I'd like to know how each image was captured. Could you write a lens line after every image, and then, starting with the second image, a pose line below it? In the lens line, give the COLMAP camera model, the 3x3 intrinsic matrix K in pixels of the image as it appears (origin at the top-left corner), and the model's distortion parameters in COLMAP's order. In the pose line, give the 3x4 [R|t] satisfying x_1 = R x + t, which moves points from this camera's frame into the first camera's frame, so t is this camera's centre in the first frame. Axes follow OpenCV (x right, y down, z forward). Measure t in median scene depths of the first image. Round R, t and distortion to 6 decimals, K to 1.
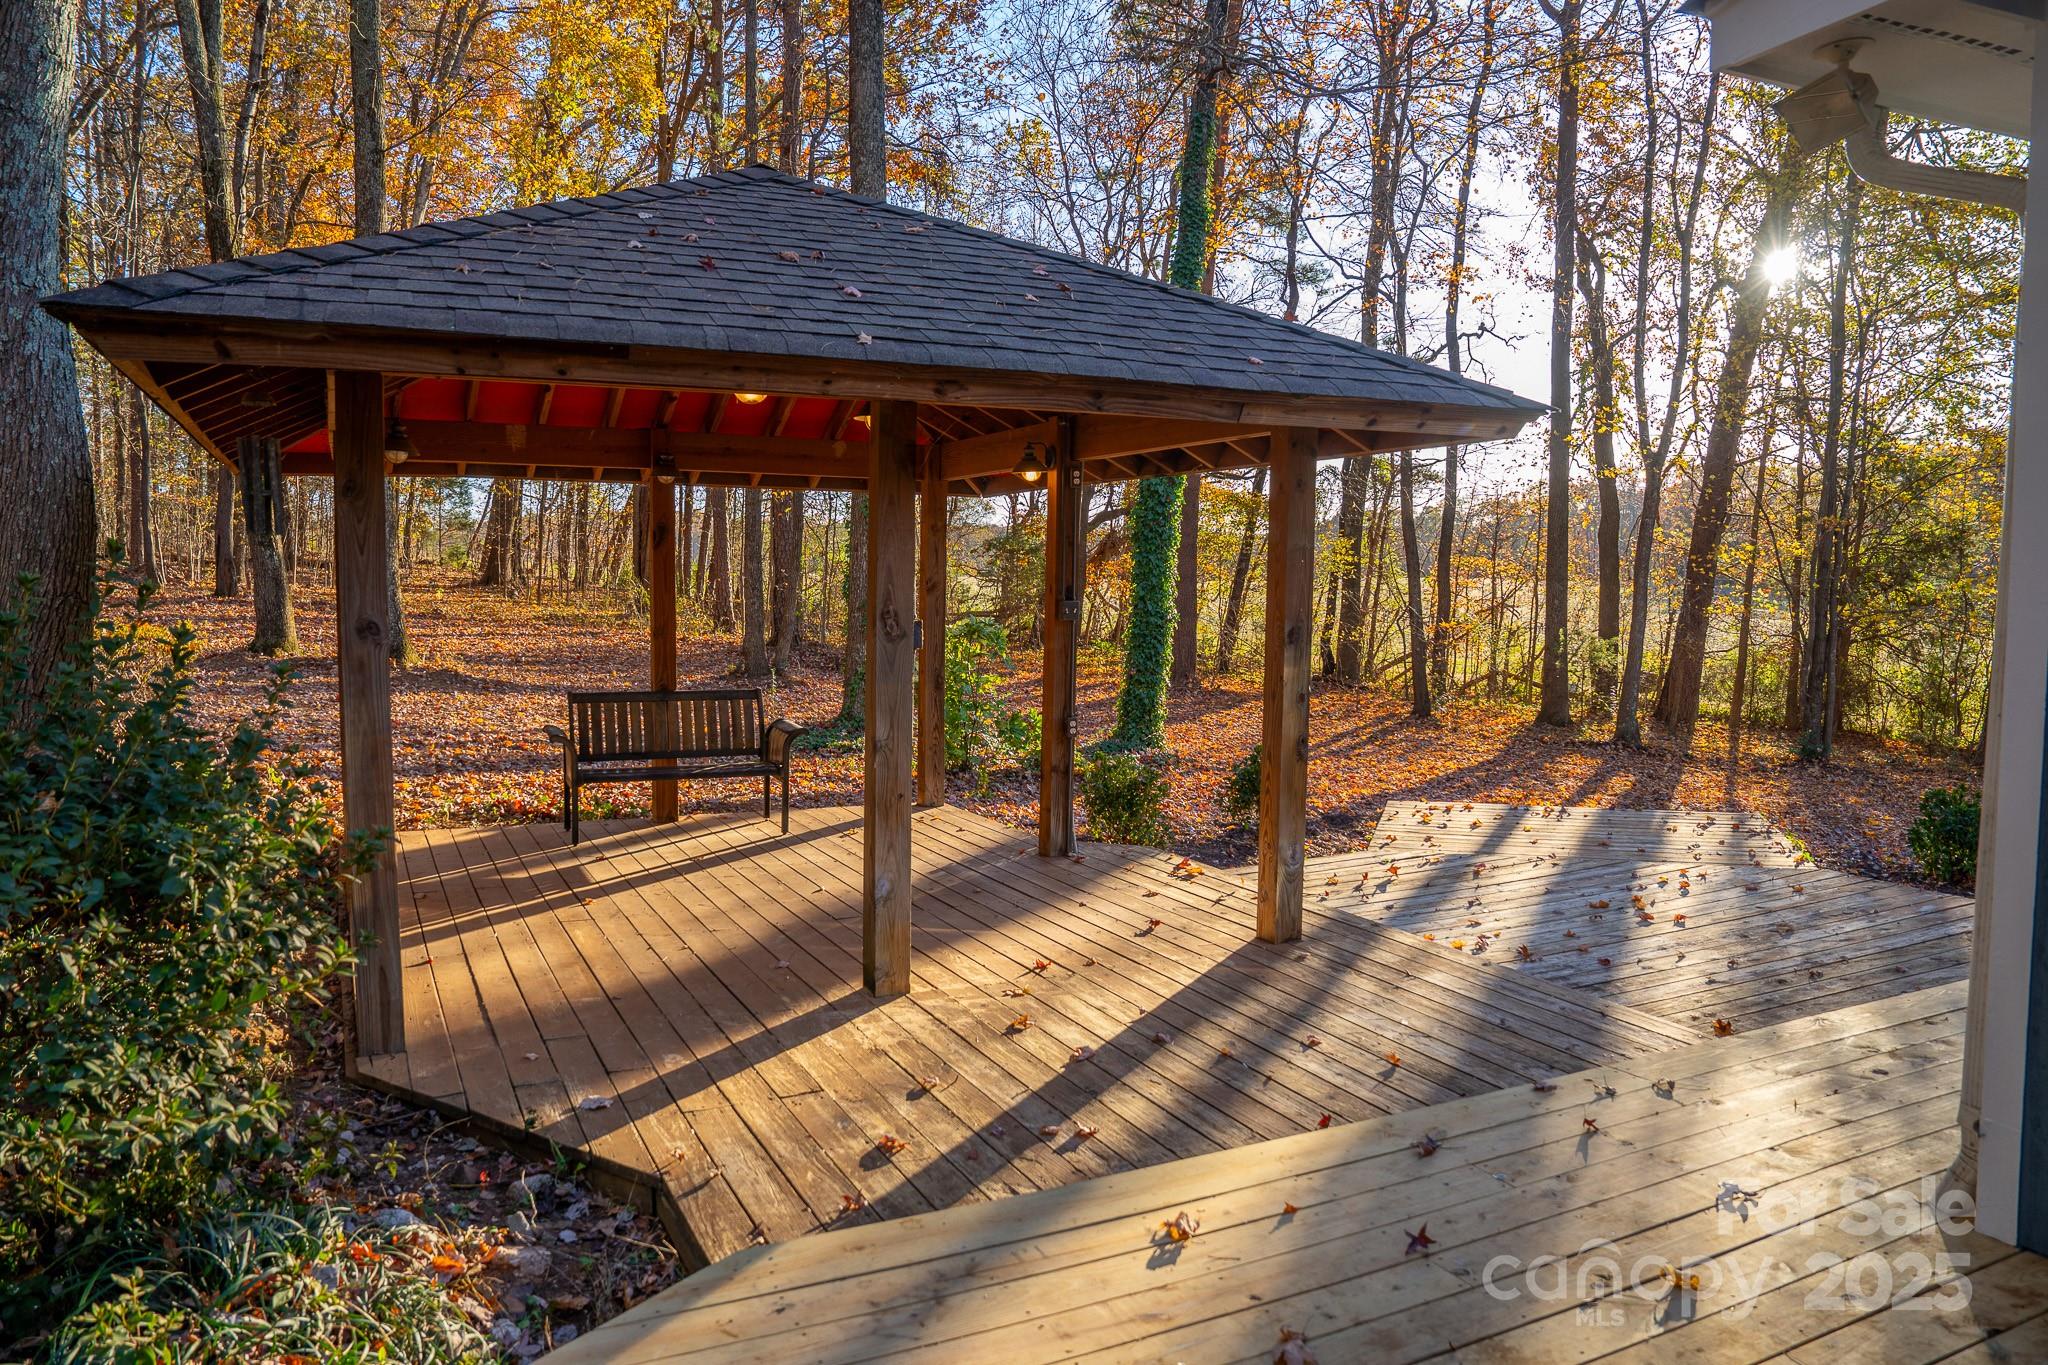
lens RADIAL K [[1439.2, 0, 1003.0], [0, 1439.2, 677.3], [0, 0, 1]] dist [-0.133075, 0.103738]
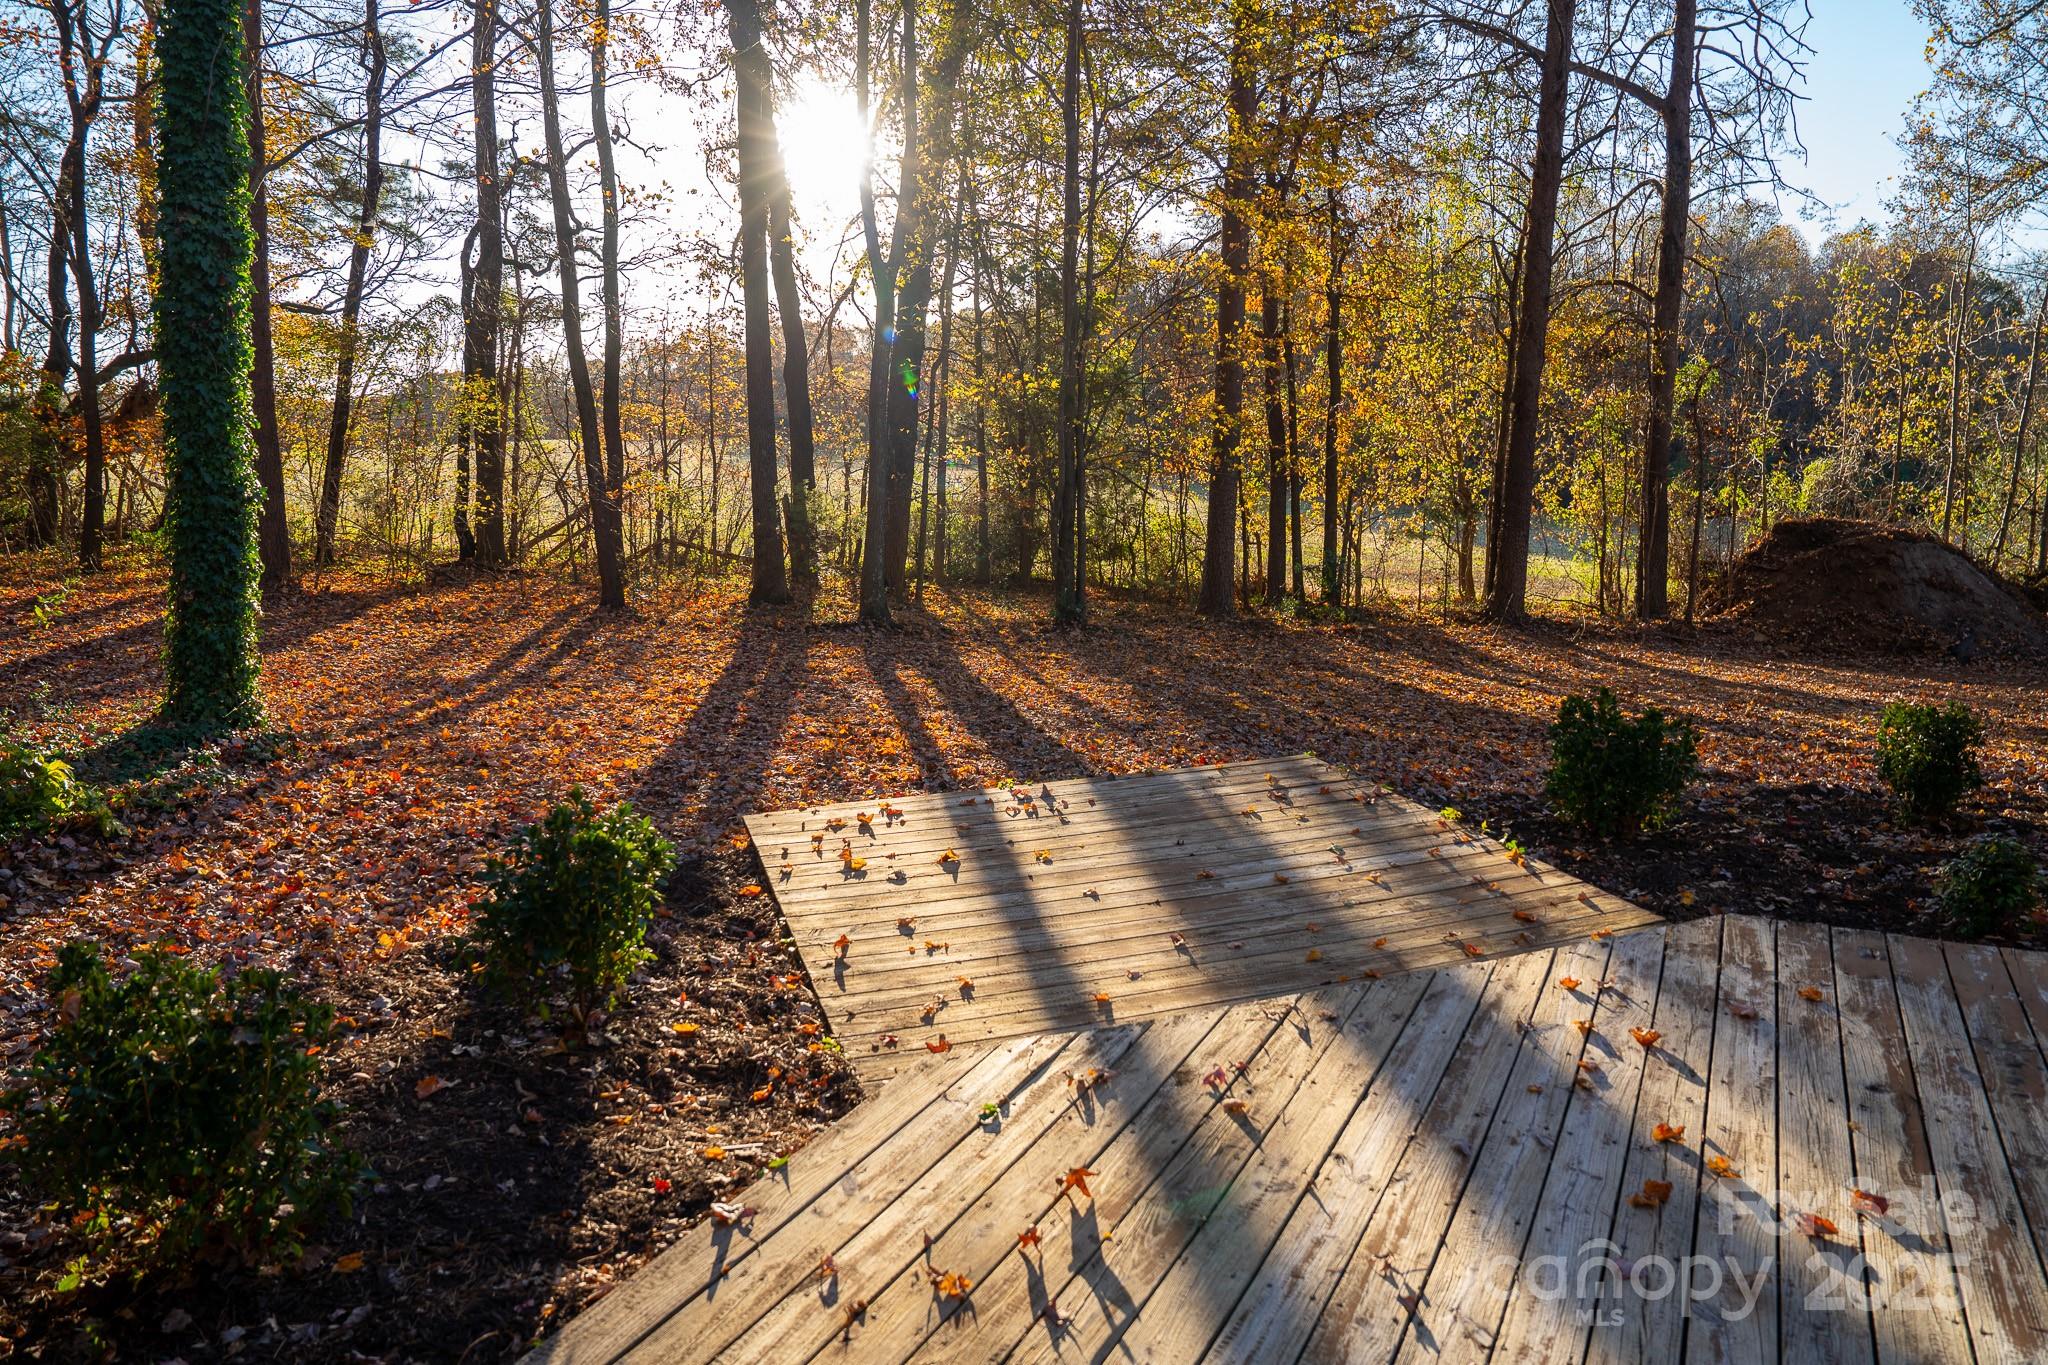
lens RADIAL K [[1466.3, 0, 1014.9], [0, 1466.3, 684.5], [0, 0, 1]] dist [-0.116955, 0.095426]
pose [[0.817655, -0.115211, 0.564063, 0.019095], [0.059504, 0.991436, 0.116246, -0.007618], [-0.572626, -0.061485, 0.817508, 0.186988]]
